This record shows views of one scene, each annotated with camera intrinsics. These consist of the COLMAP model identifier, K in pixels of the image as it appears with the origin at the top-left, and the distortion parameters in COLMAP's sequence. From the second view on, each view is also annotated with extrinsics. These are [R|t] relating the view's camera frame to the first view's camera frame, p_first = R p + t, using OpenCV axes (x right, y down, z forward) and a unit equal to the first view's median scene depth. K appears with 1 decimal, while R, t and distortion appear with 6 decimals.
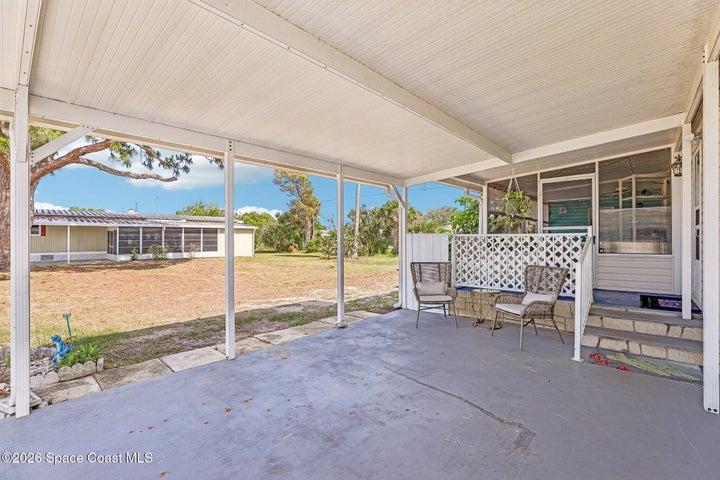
lens RADIAL K [[336.1, 0, 356.8], [0, 336.1, 238.5], [0, 0, 1]] dist [-0.028758, 0.003788]
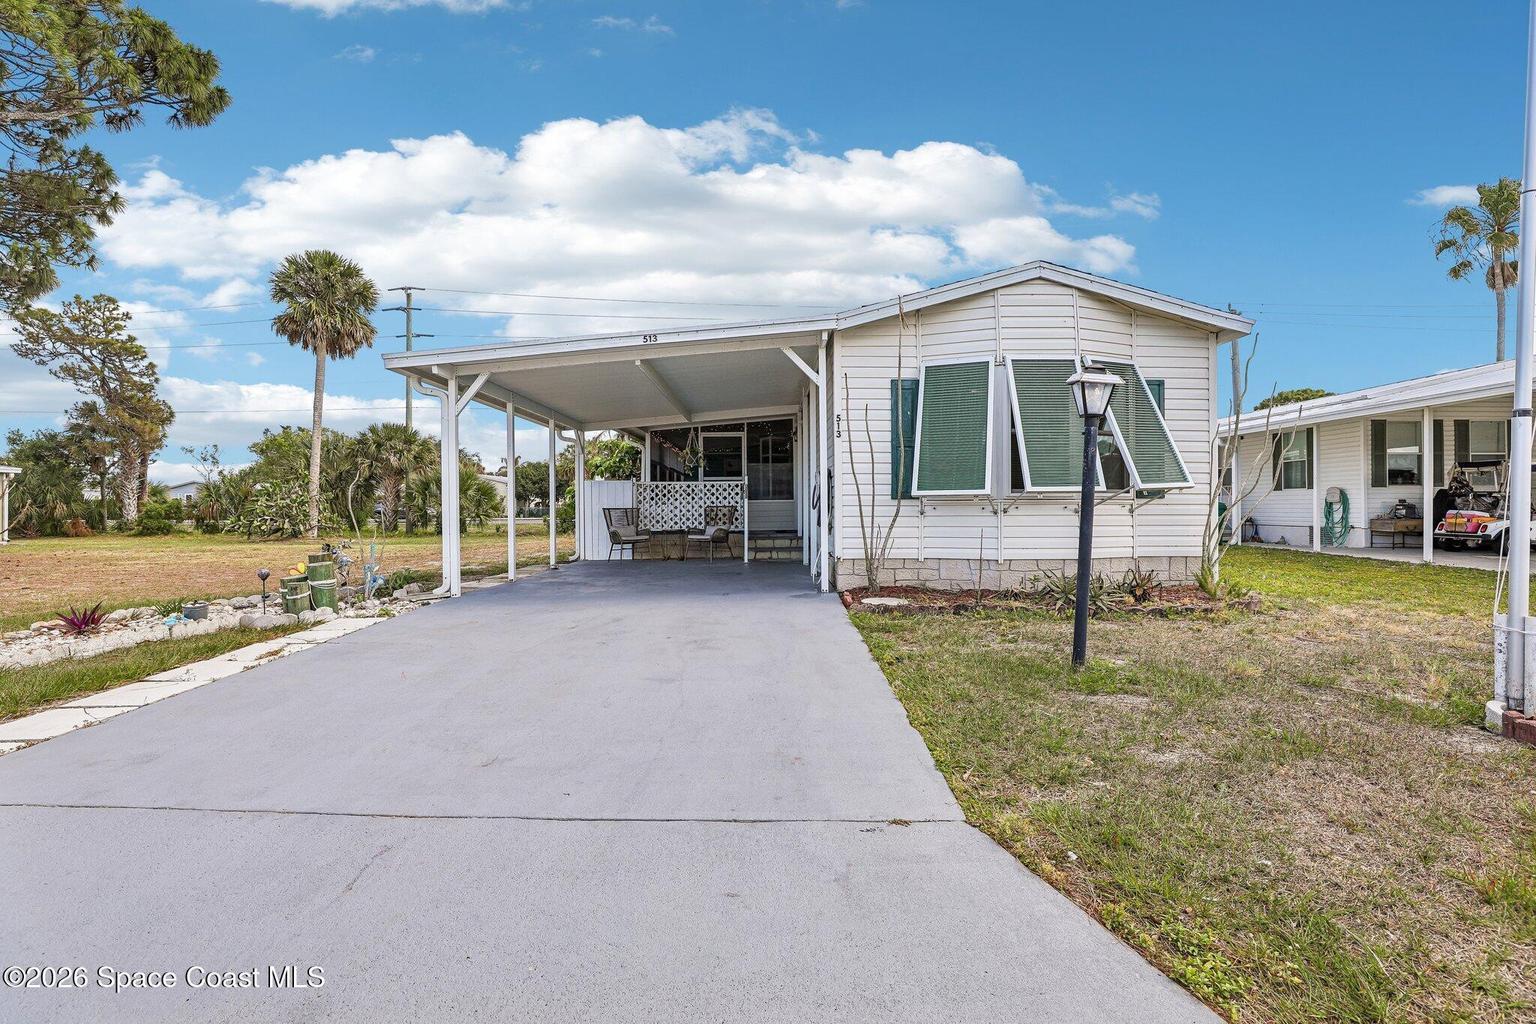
lens RADIAL K [[717.1, 0, 769.0], [0, 717.1, 511.8], [0, 0, 1]] dist [-0.028758, 0.003788]
pose [[0.746240, -0.006543, 0.665644, -0.970398], [0.003596, 0.999977, 0.005799, 0.076221], [-0.665667, -0.001934, 0.746247, -1.024168]]
